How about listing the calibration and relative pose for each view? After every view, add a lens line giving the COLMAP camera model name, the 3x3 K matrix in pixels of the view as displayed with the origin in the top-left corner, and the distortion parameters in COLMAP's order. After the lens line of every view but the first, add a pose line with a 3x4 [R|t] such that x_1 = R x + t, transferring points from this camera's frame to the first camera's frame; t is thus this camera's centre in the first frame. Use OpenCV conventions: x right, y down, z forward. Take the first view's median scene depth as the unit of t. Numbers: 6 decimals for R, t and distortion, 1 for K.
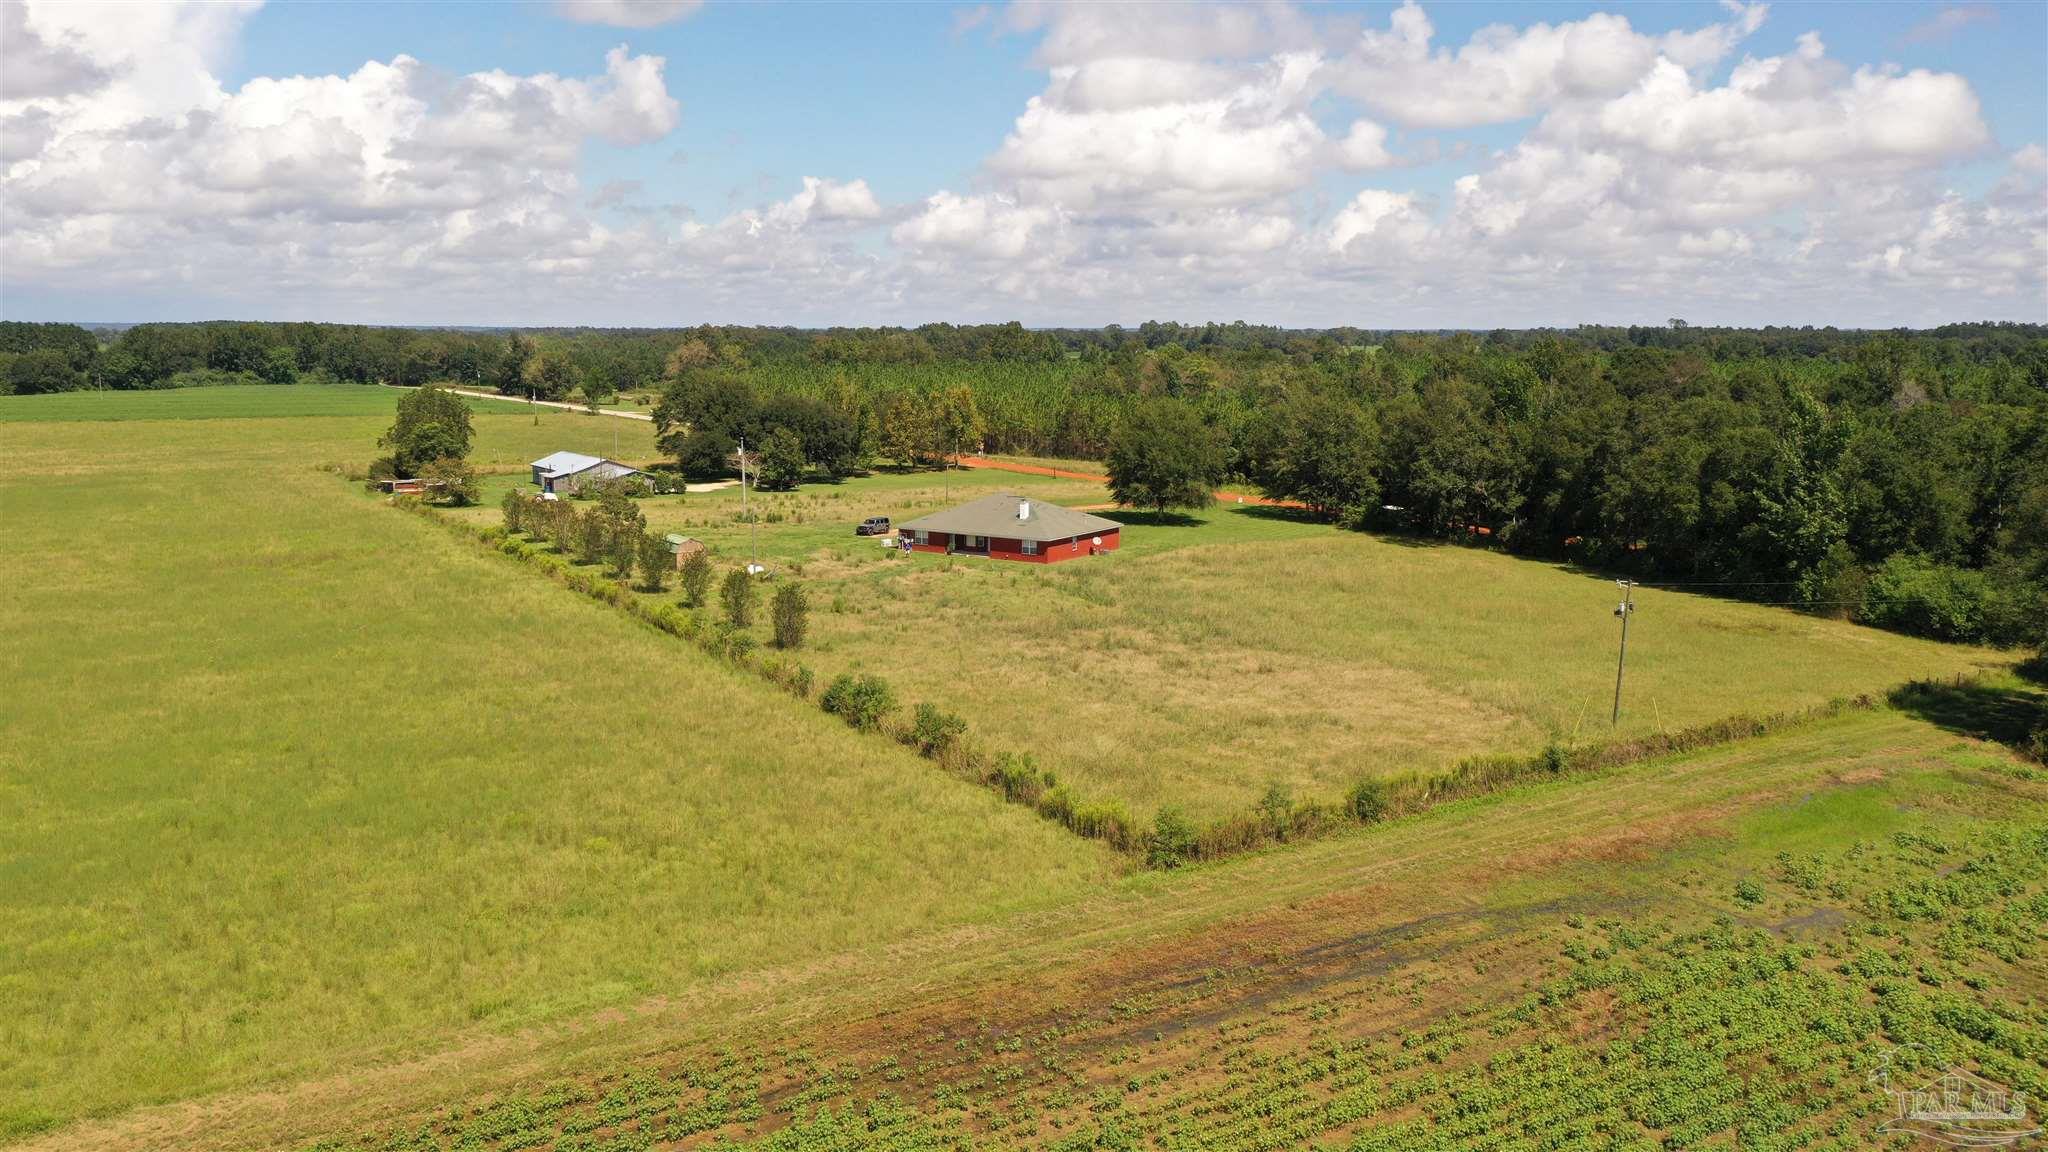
lens RADIAL K [[1696.2, 0, 1024.0], [0, 1696.2, 576.0], [0, 0, 1]] dist [-0.008596, 0.003525]
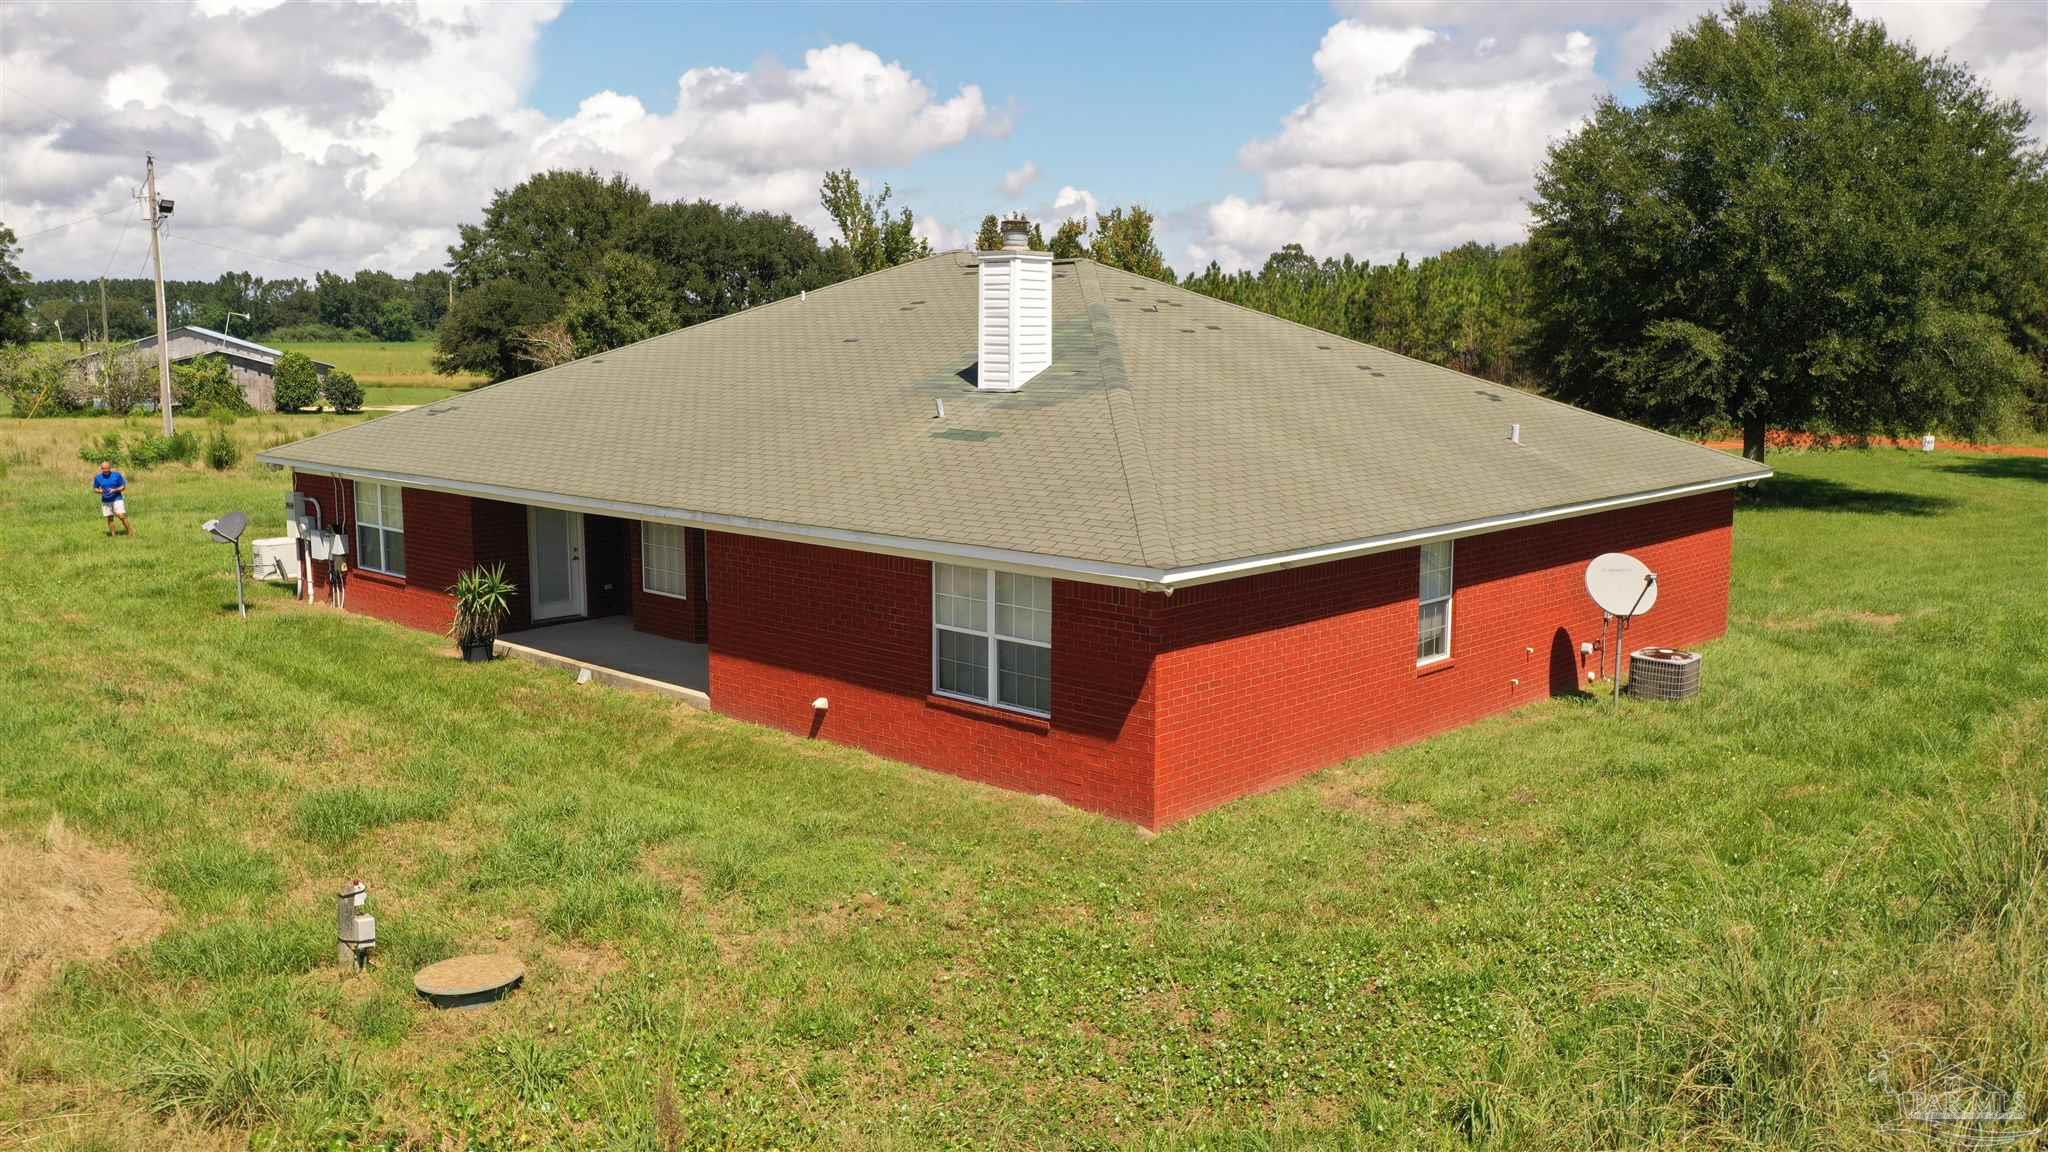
lens RADIAL K [[1622.2, 0, 1031.9], [0, 1622.2, 576.4], [0, 0, 1]] dist [0.014373, 0.007354]
pose [[0.985116, 0.026437, -0.169849, 0.006644], [-0.027114, 0.999631, -0.001668, -0.006159], [0.169742, 0.006248, 0.985469, 0.270652]]
